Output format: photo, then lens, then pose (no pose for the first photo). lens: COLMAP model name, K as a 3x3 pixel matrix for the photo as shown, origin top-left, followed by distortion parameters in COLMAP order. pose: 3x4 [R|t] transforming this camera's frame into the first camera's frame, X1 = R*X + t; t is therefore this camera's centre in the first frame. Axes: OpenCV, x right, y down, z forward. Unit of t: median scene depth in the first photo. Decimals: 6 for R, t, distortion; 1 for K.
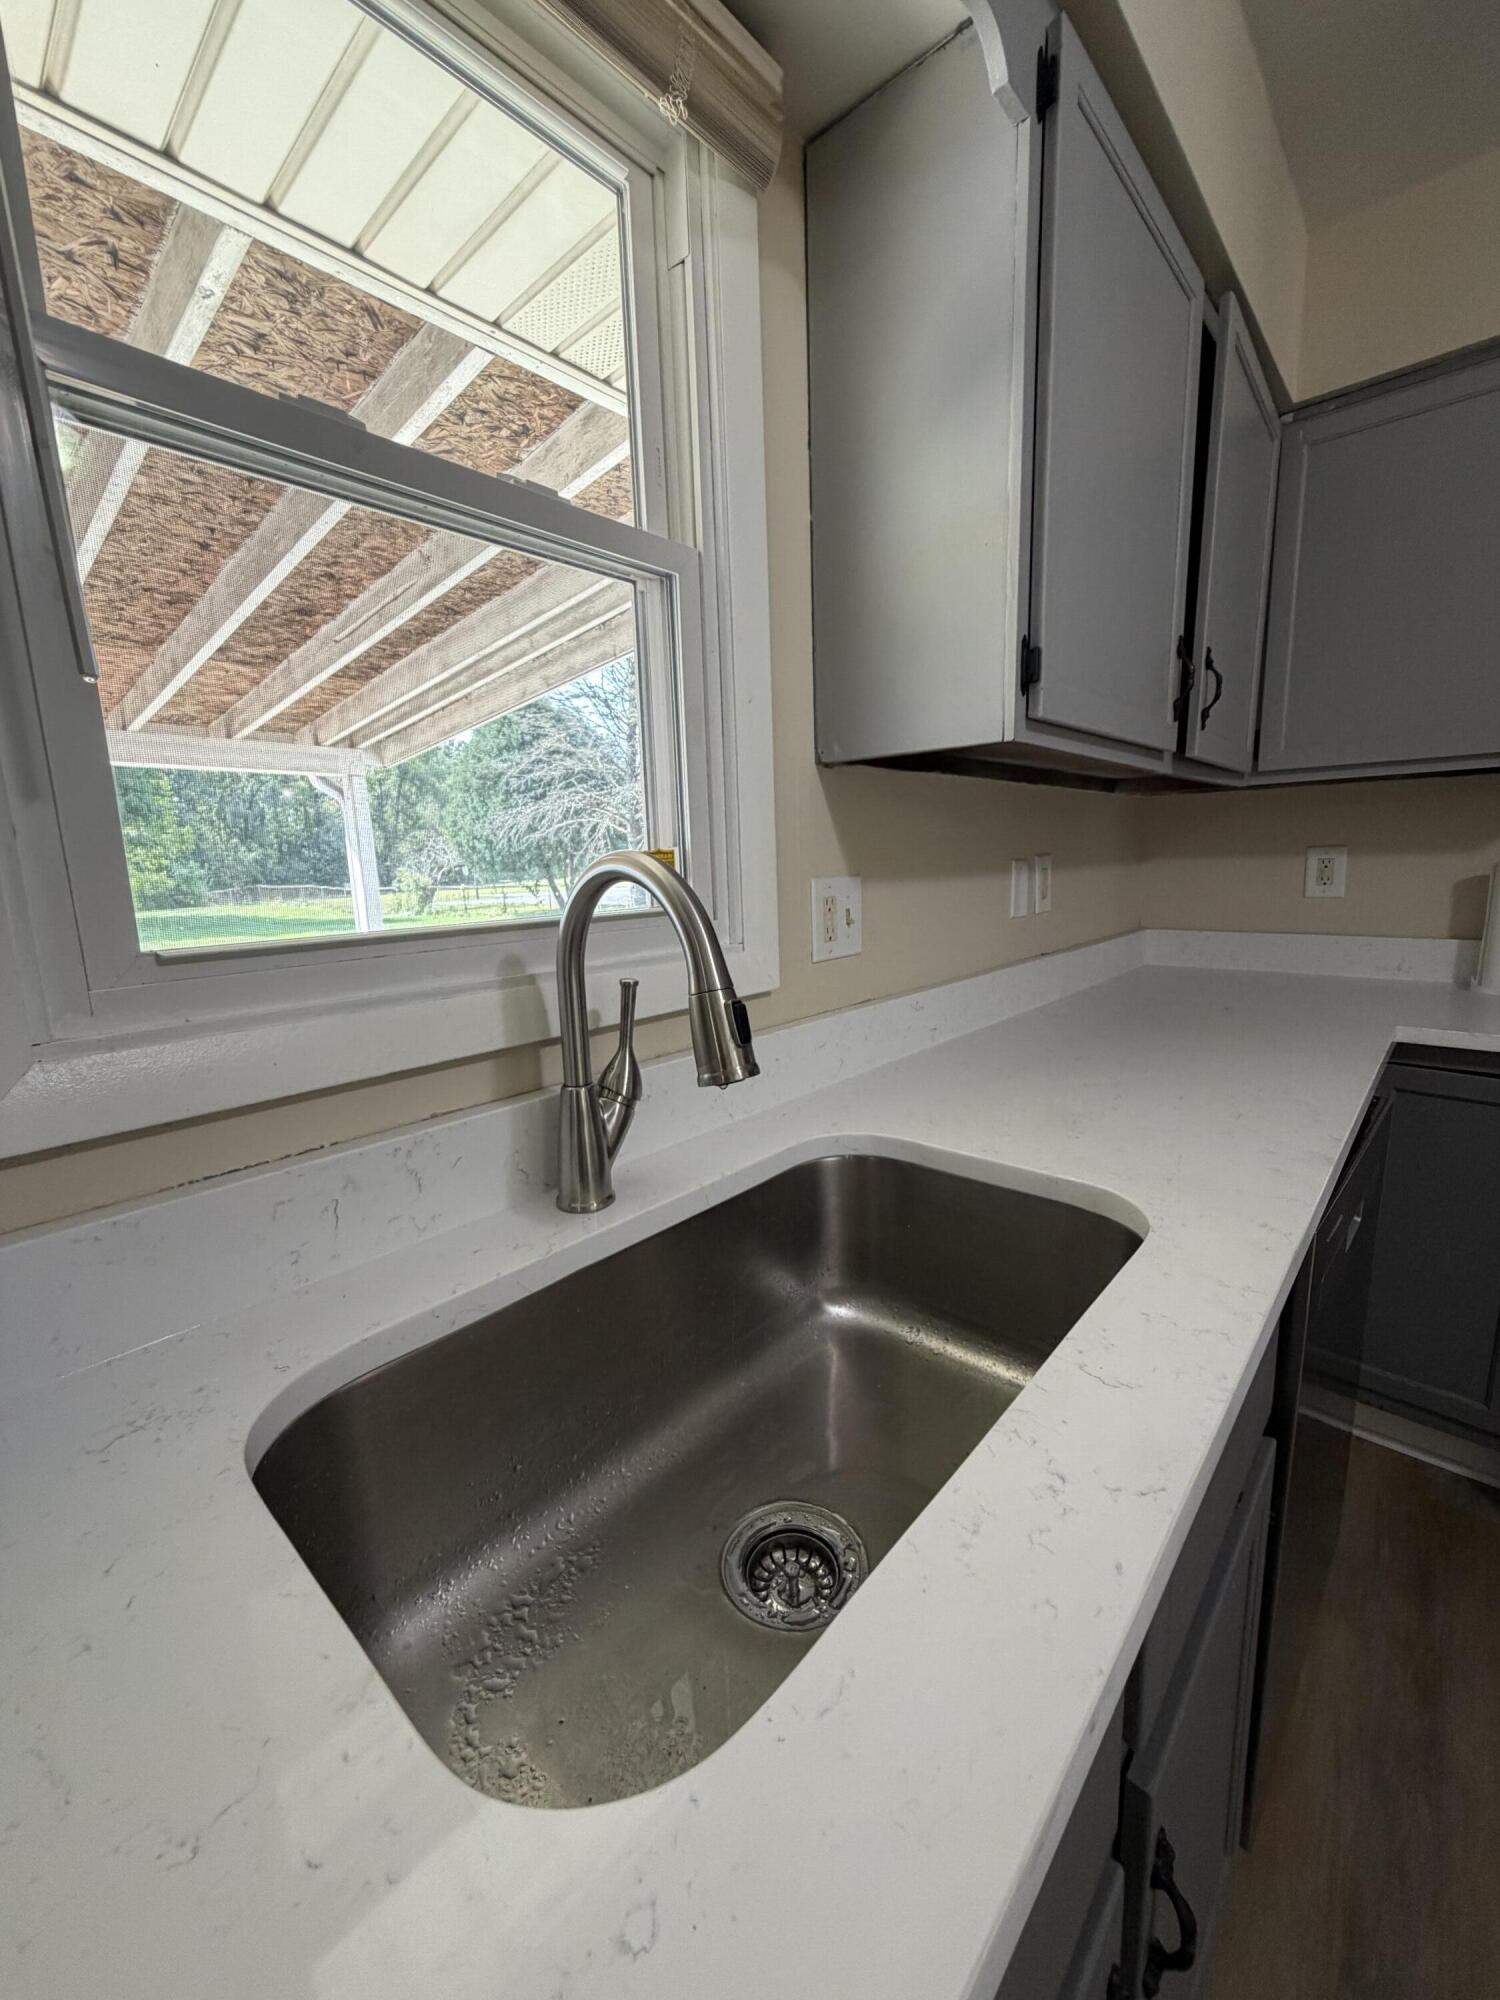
lens RADIAL K [[795.9, 0, 748.7], [0, 795.9, 995.7], [0, 0, 1]] dist [-0.000795, 0.000904]
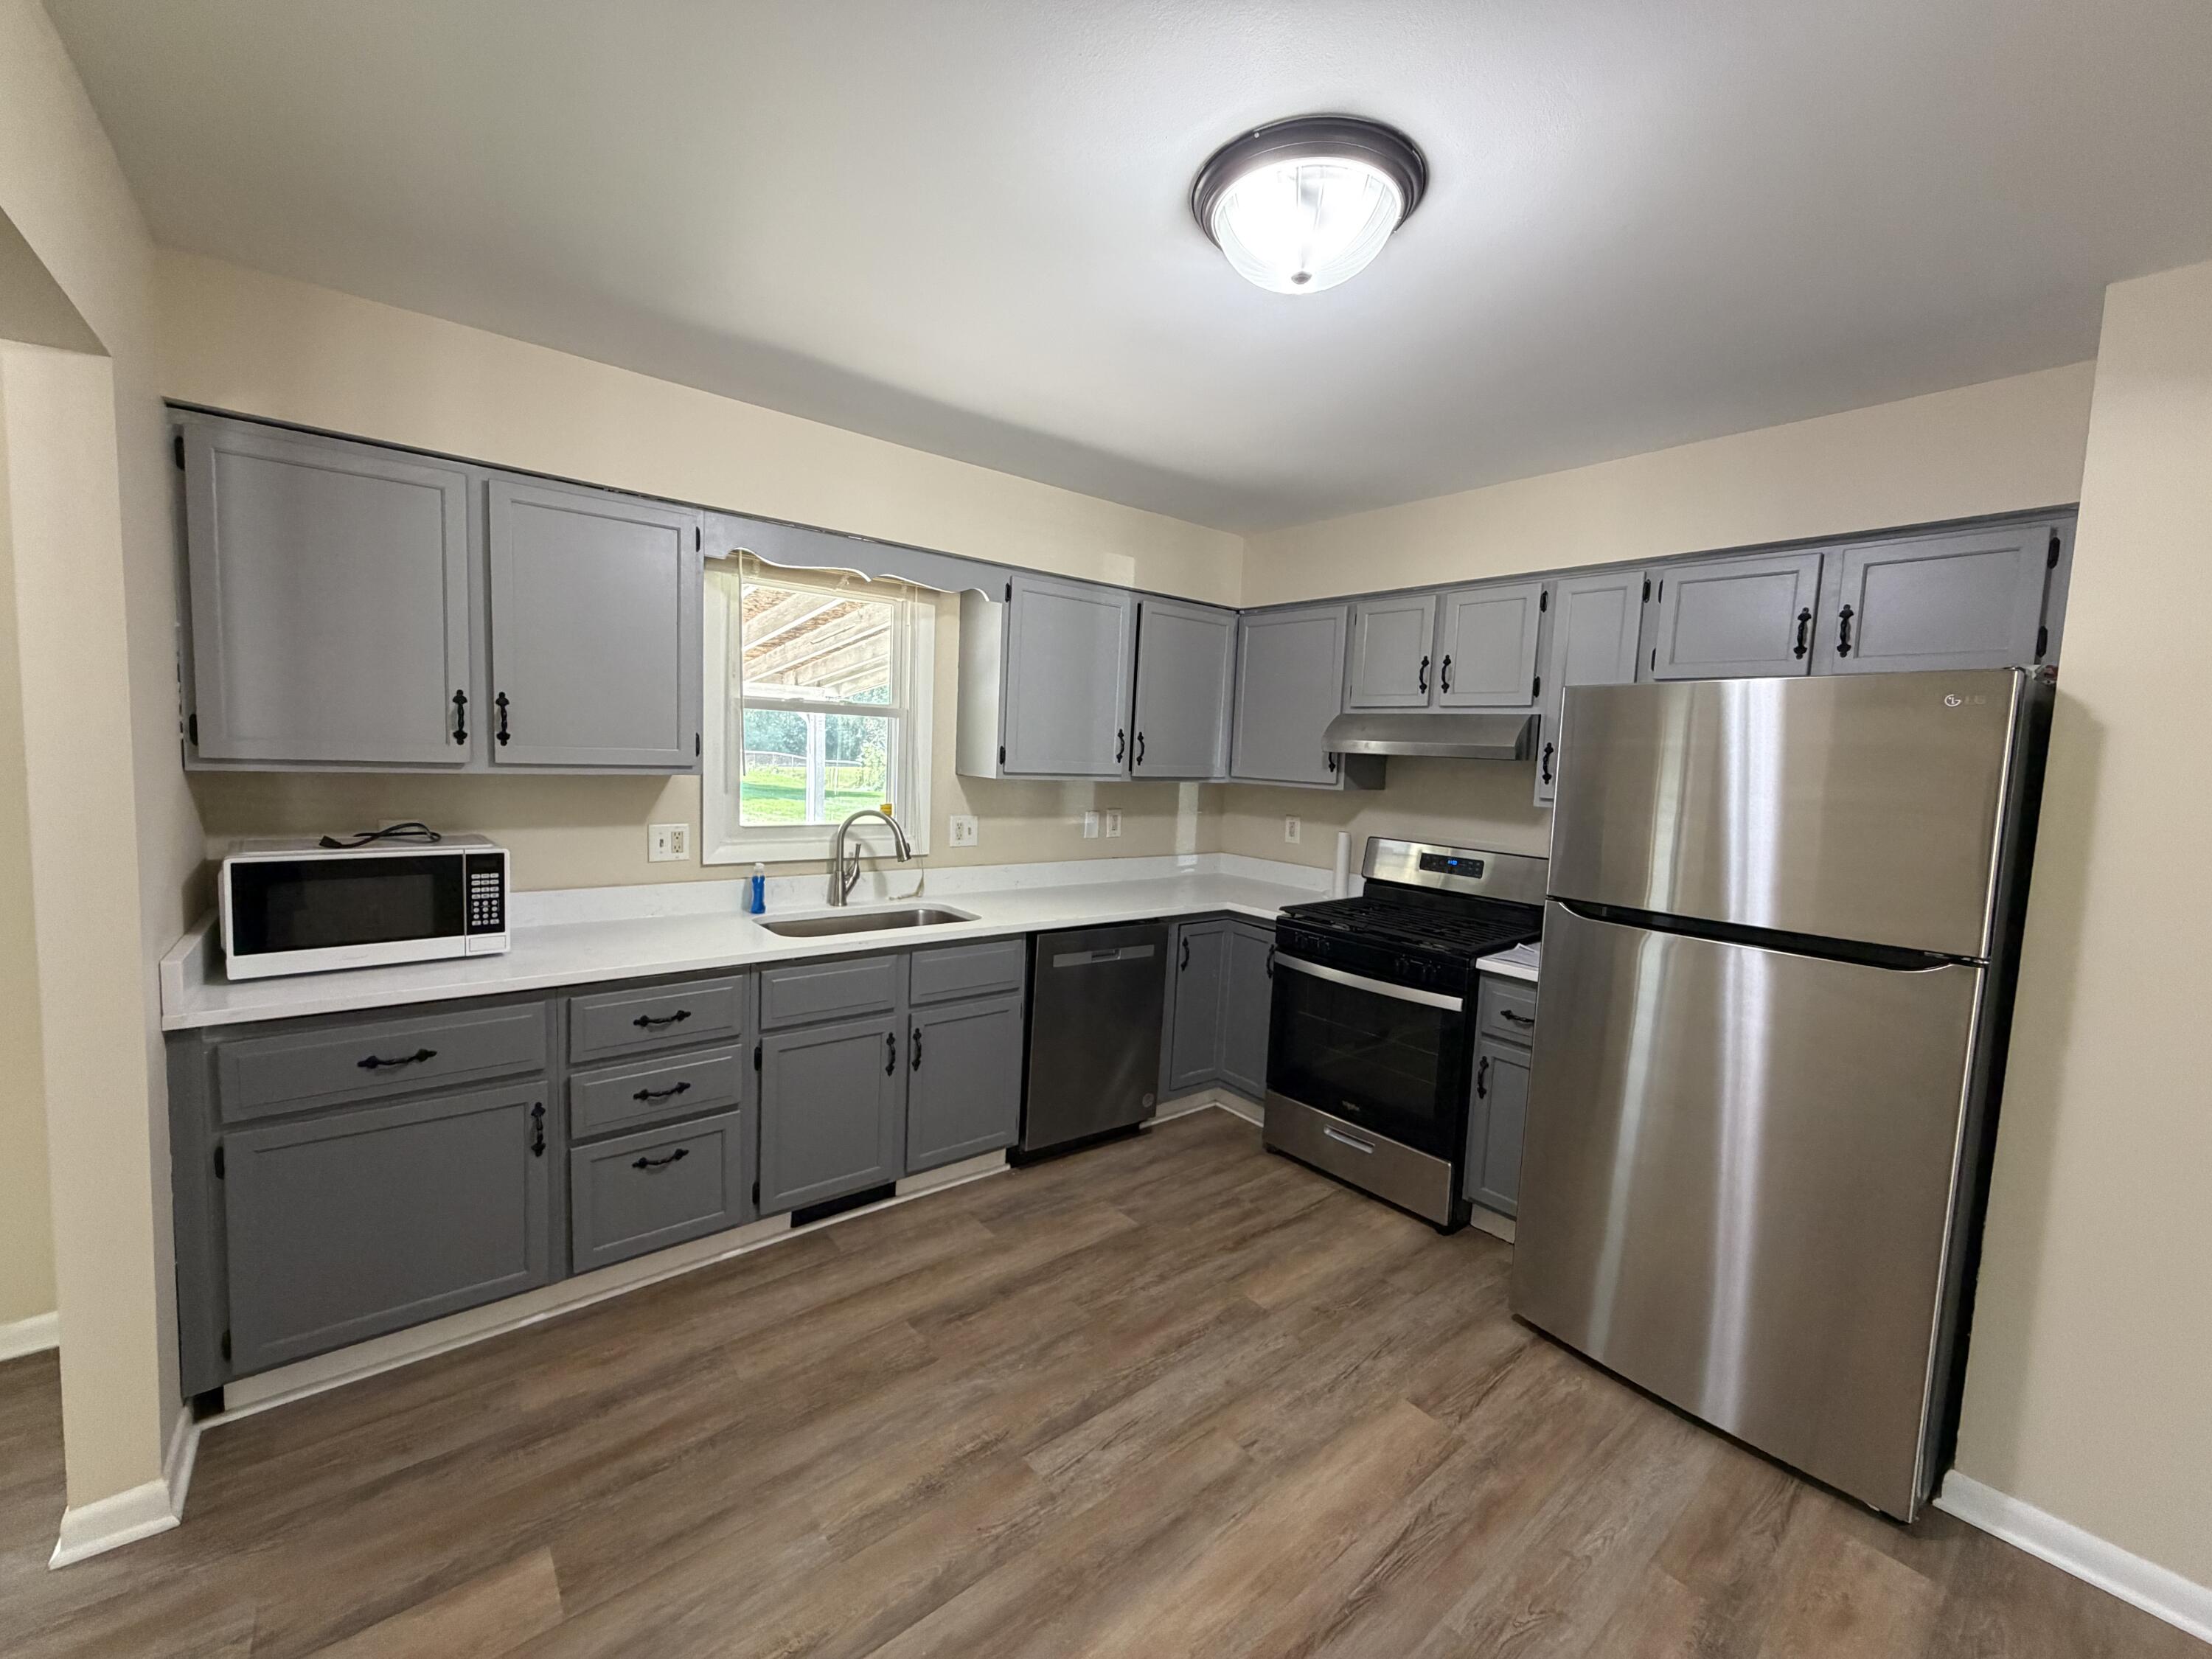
lens RADIAL K [[880.2, 0, 1104.1], [0, 880.2, 825.1], [0, 0, 1]] dist [-0.000795, 0.000904]
pose [[0.985571, 0.088158, -0.144492, 0.967568], [-0.100194, 0.991886, -0.078246, 0.062959], [0.136422, 0.091594, 0.986407, -1.766263]]
